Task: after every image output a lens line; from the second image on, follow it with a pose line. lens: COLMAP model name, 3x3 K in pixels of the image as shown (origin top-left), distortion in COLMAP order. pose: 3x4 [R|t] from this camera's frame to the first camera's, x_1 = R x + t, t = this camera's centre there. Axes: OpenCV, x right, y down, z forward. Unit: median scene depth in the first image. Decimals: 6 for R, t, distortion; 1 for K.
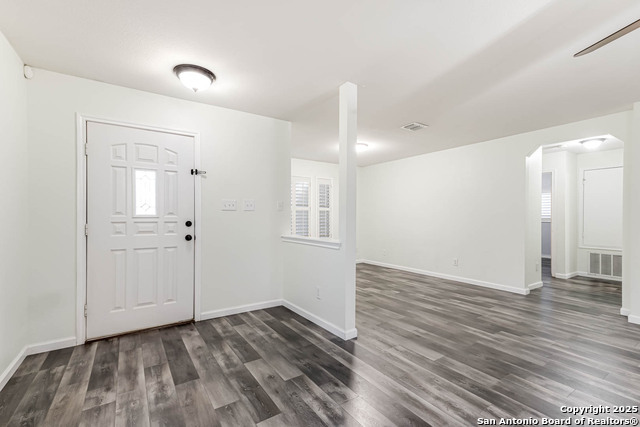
lens RADIAL K [[287.1, 0, 322.9], [0, 287.1, 217.8], [0, 0, 1]] dist [0.027465, -0.001158]
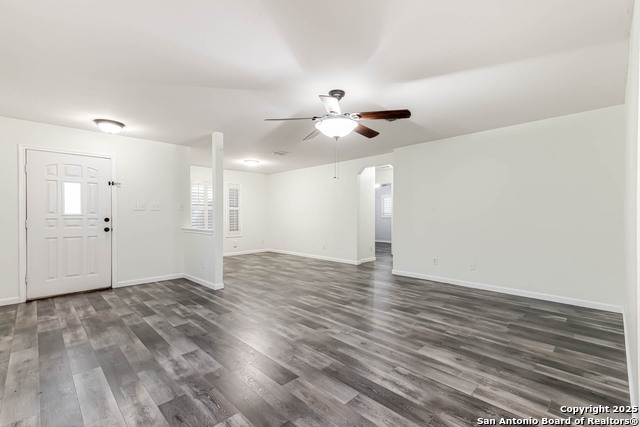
lens RADIAL K [[287.1, 0, 320.6], [0, 287.1, 216.3], [0, 0, 1]] dist [0.027465, -0.001158]
pose [[0.984149, -0.005128, 0.177267, 0.312958], [0.004712, 0.999985, 0.002766, 0.004409], [-0.177279, -0.001887, 0.984159, -0.590831]]
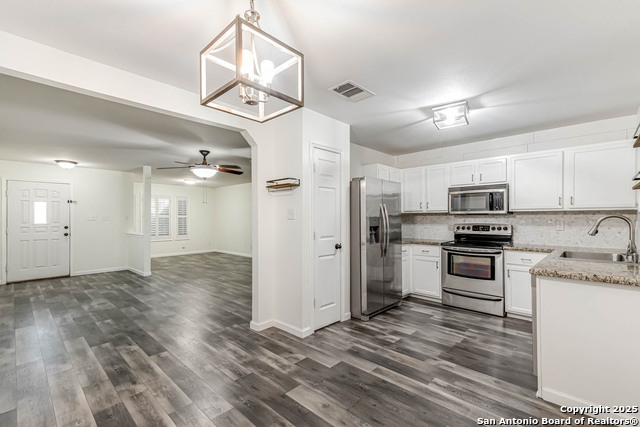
lens RADIAL K [[287.1, 0, 321.6], [0, 287.1, 218.5], [0, 0, 1]] dist [0.027465, -0.001158]
pose [[0.977263, -0.003260, 0.212005, 0.818660], [0.003630, 0.999992, -0.001355, -0.031315], [-0.211999, 0.002094, 0.977268, -1.334844]]
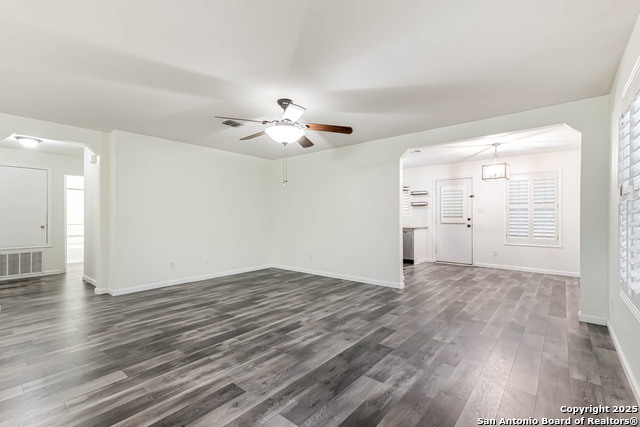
lens RADIAL K [[287.1, 0, 314.7], [0, 287.1, 219.4], [0, 0, 1]] dist [0.027465, -0.001158]
pose [[-0.266849, -0.008648, 0.963699, -0.453134], [0.001366, 0.999955, 0.009352, -0.000158], [-0.963737, 0.003812, -0.266826, 0.488309]]
